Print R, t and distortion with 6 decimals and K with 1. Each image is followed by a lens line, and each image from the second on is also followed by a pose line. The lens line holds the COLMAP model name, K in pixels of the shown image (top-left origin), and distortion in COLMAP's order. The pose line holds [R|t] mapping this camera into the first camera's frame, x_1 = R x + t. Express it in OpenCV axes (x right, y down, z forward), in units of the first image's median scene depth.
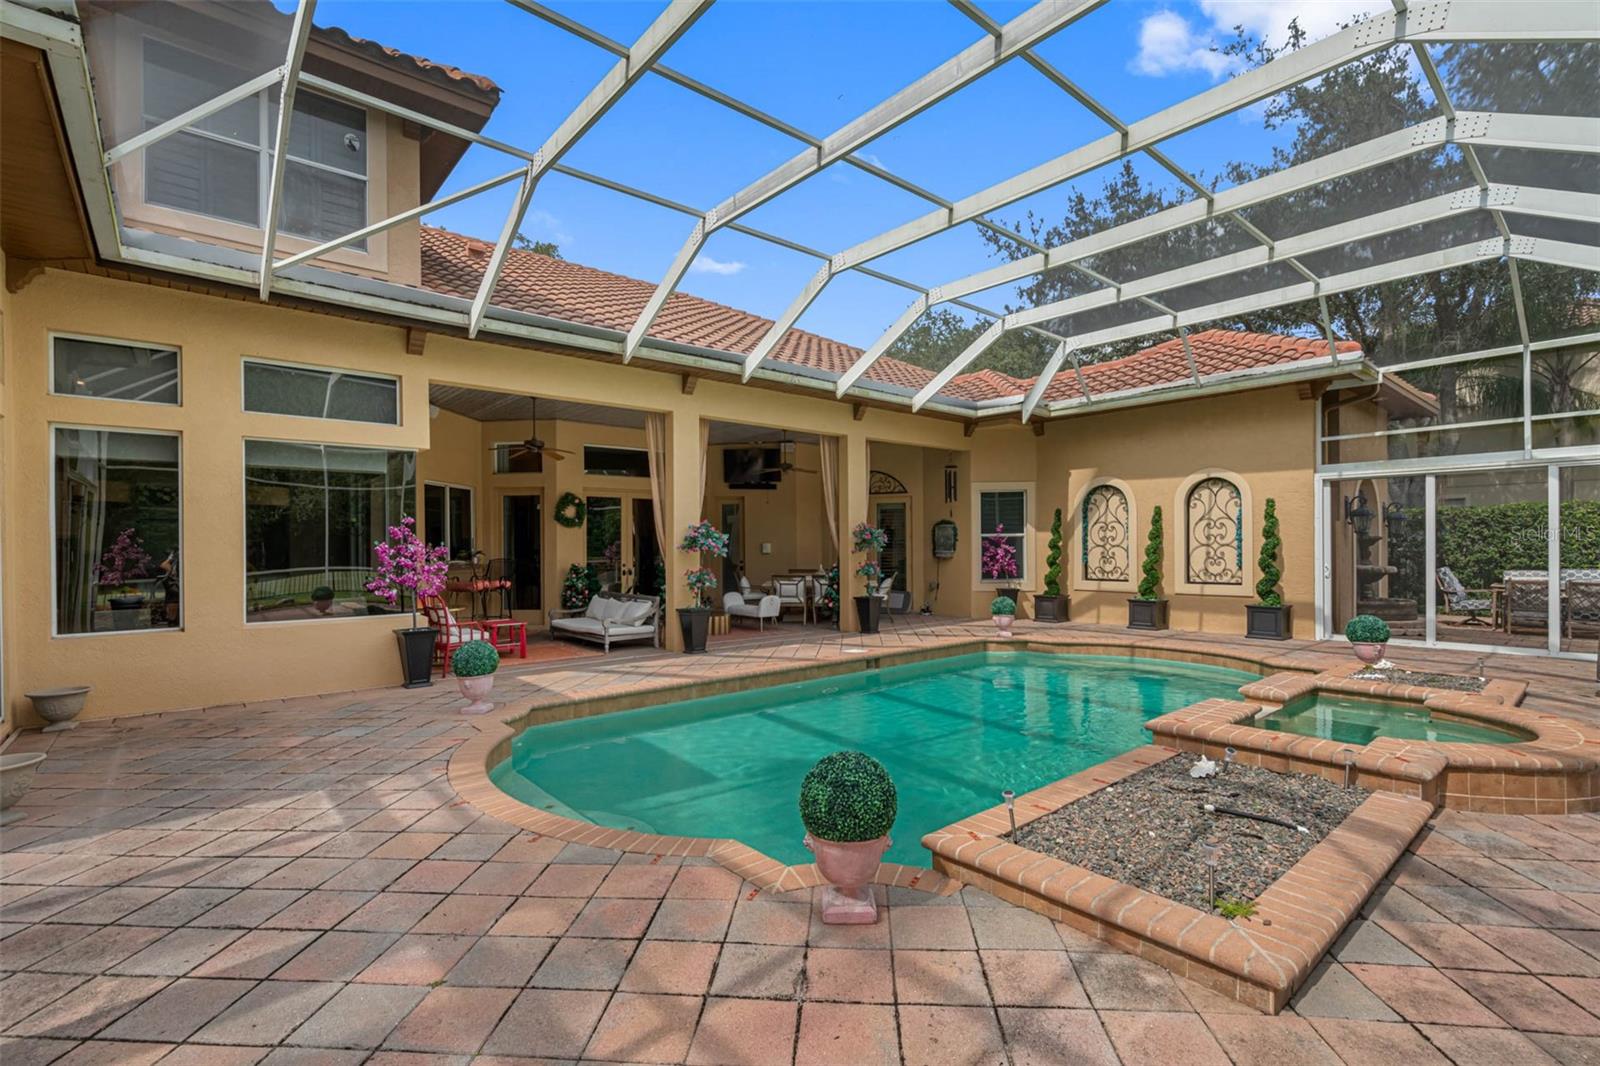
lens RADIAL K [[728.5, 0, 769.5], [0, 728.5, 552.5], [0, 0, 1]] dist [0.002923, -0.000062]
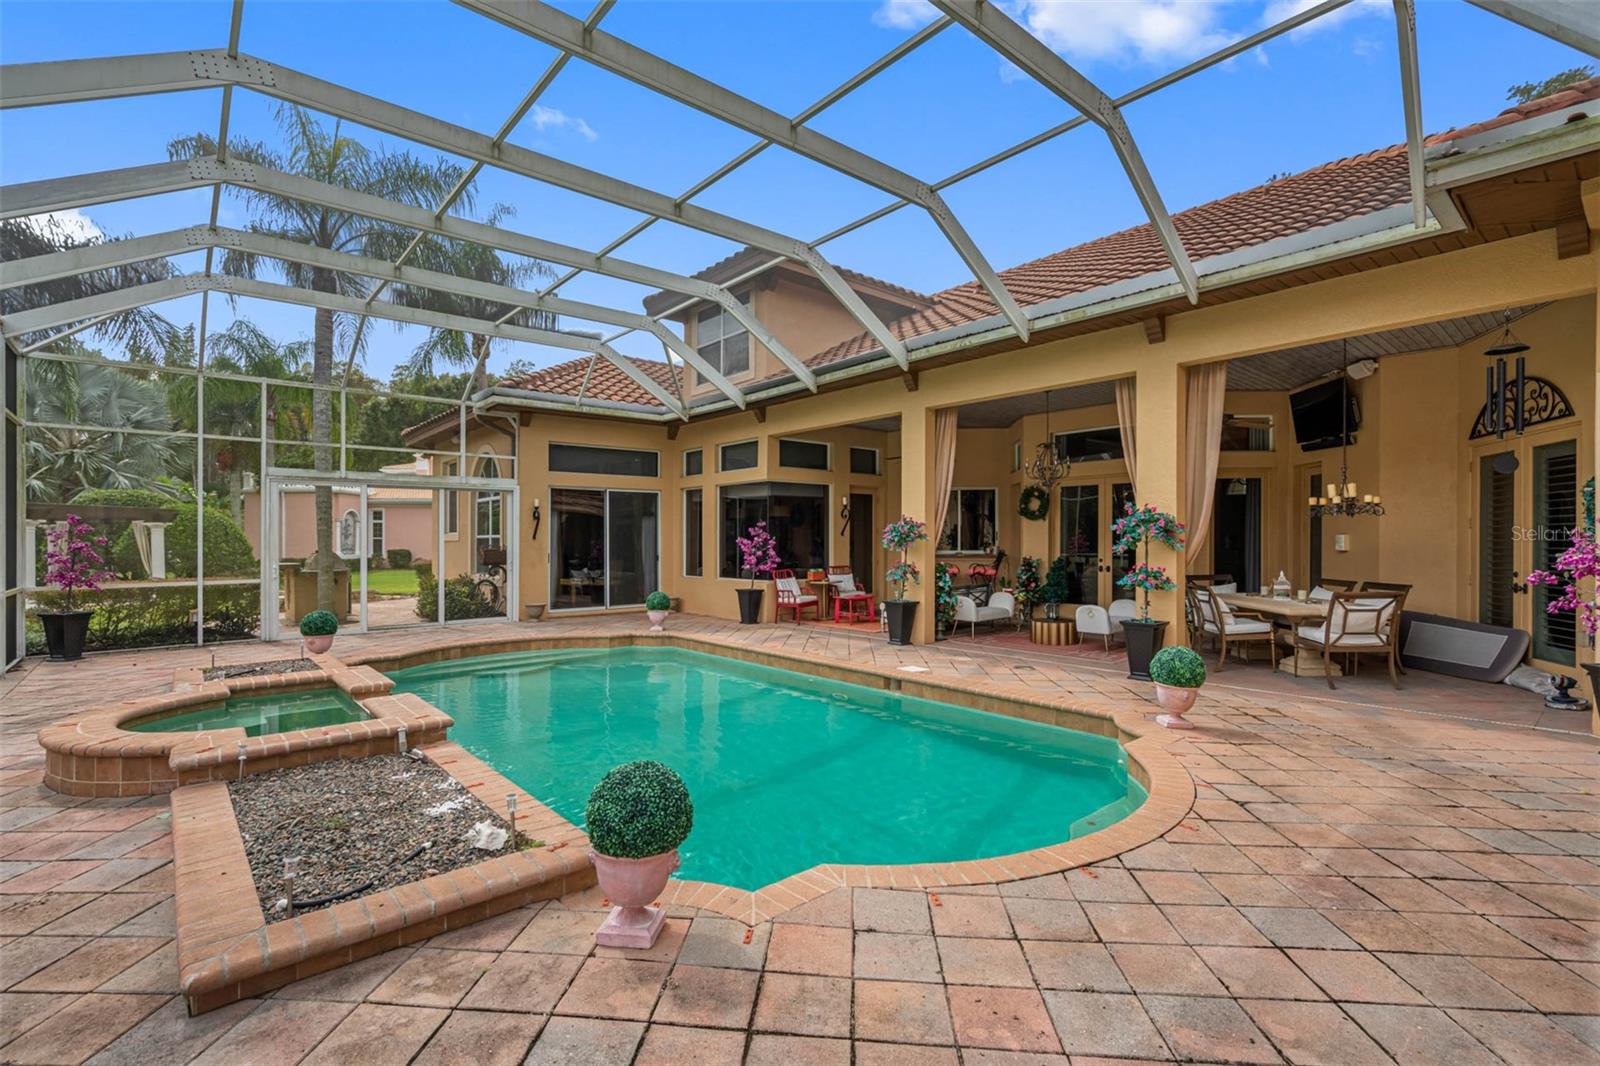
lens RADIAL K [[728.5, 0, 789.7], [0, 728.5, 535.9], [0, 0, 1]] dist [0.002923, -0.000062]
pose [[0.010905, 0.005725, -0.999924, 0.730501], [-0.003746, 0.999977, 0.005684, -0.017834], [0.999934, 0.003683, 0.010926, 0.668381]]
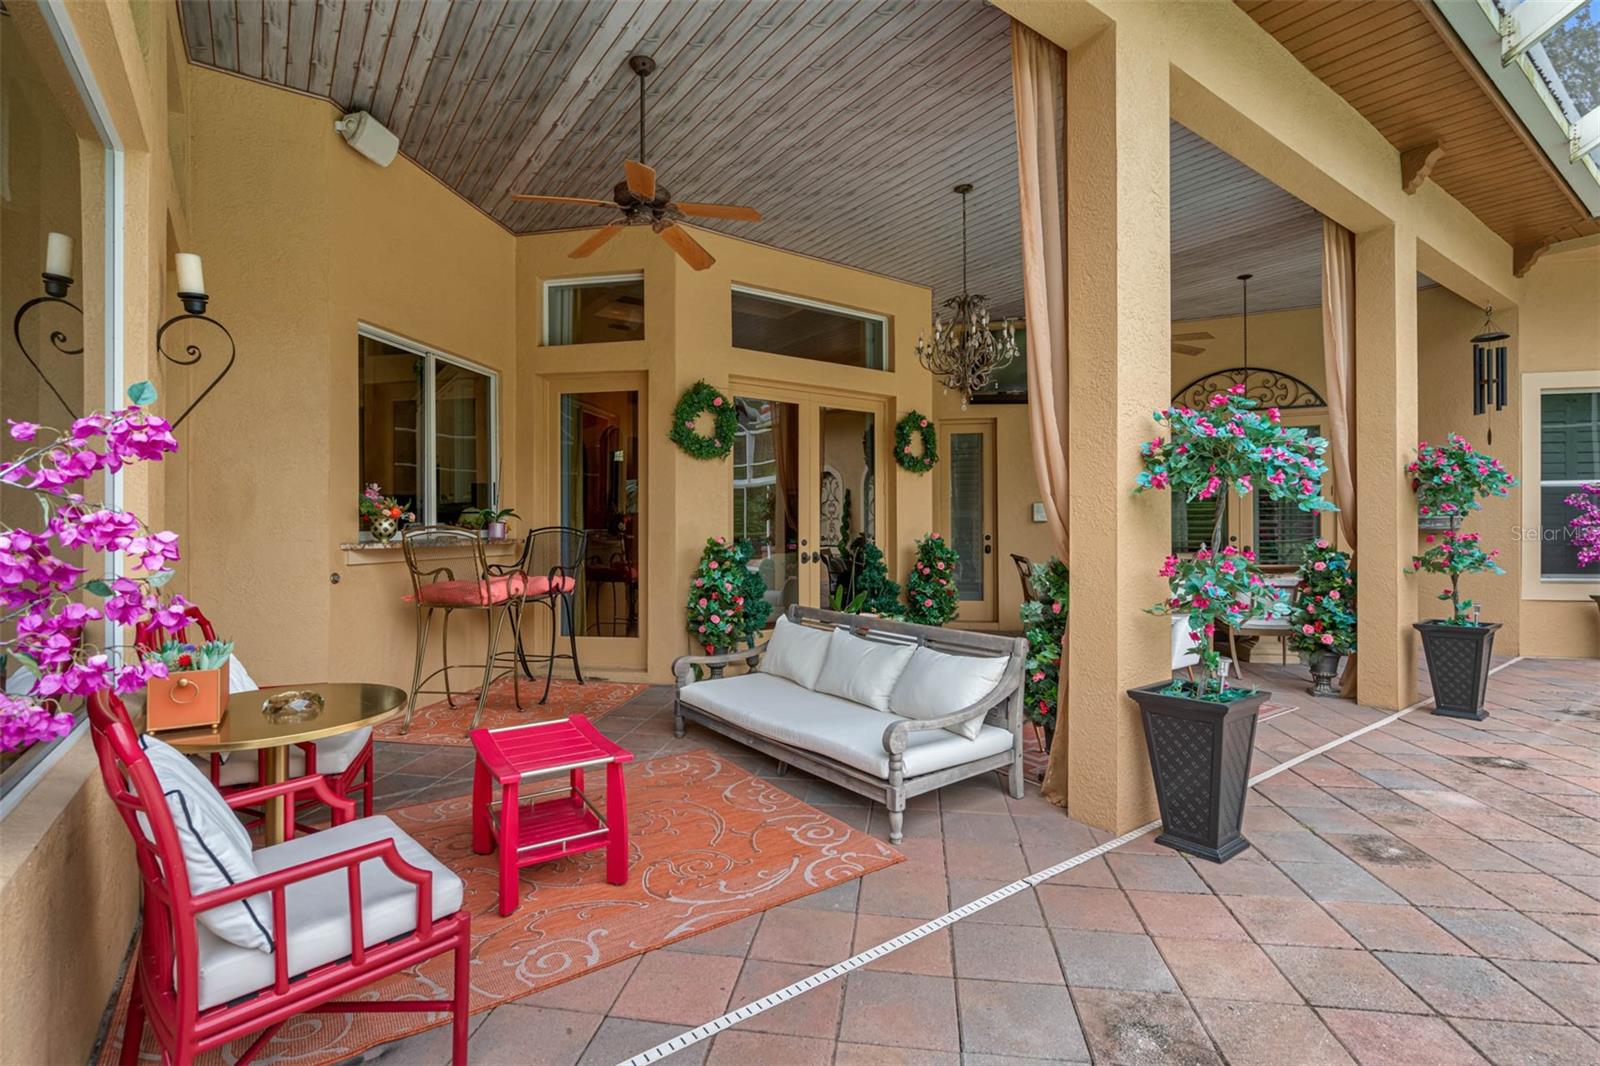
lens RADIAL K [[728.5, 0, 789.1], [0, 728.5, 529.0], [0, 0, 1]] dist [0.002923, -0.000062]
pose [[0.998374, 0.002890, -0.056923, -0.197713], [-0.003330, 0.999965, -0.007641, 0.012969], [0.056899, 0.007818, 0.998349, 0.558672]]
